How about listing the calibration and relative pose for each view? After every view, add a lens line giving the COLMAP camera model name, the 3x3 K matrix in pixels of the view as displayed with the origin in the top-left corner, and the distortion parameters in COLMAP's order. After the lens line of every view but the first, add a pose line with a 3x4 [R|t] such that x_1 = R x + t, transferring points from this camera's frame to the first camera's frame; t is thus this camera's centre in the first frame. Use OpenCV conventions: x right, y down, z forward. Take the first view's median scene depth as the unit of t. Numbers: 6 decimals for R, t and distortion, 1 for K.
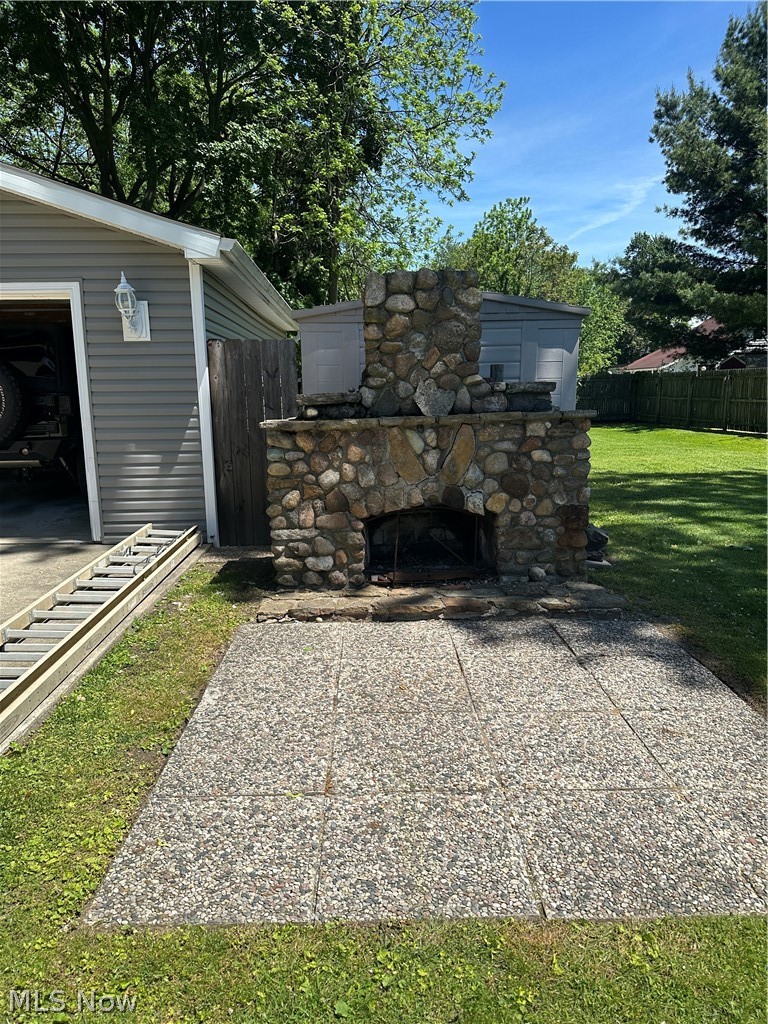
lens RADIAL K [[722.7, 0, 380.9], [0, 722.7, 511.2], [0, 0, 1]] dist [0.054139, -0.004832]
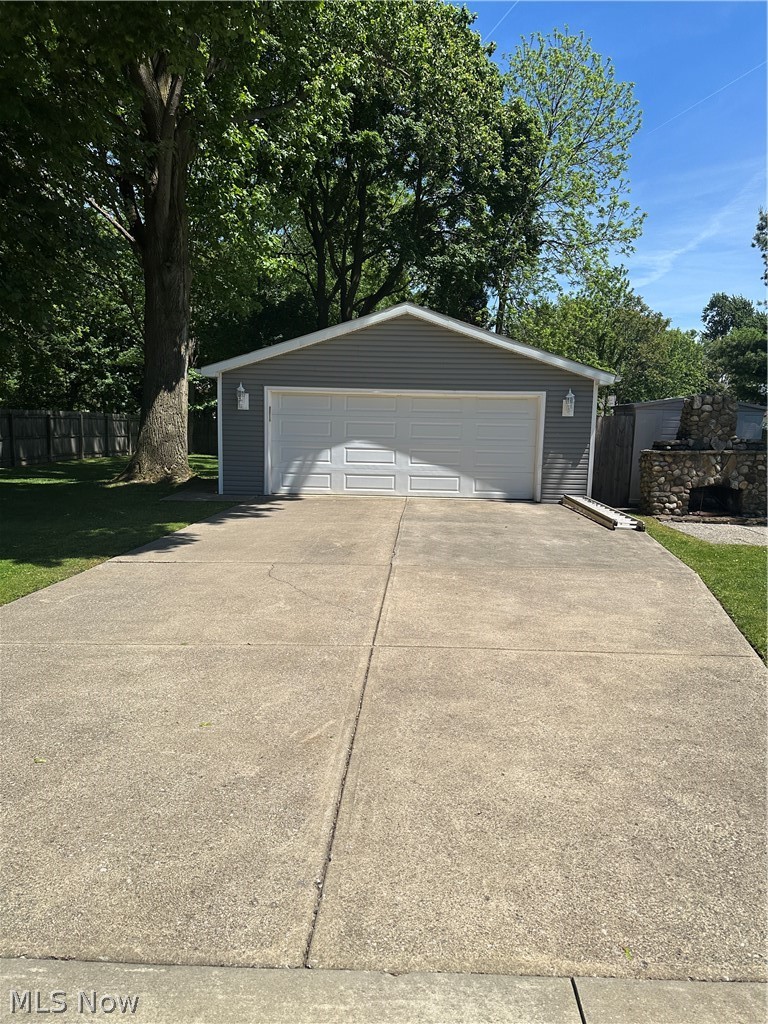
lens RADIAL K [[722.7, 0, 387.6], [0, 722.7, 516.4], [0, 0, 1]] dist [0.054139, -0.004832]
pose [[0.996641, 0.046450, -0.067452, -0.912816], [-0.049600, 0.997719, -0.045798, 0.279049], [0.065170, 0.048990, 0.996671, -1.663200]]
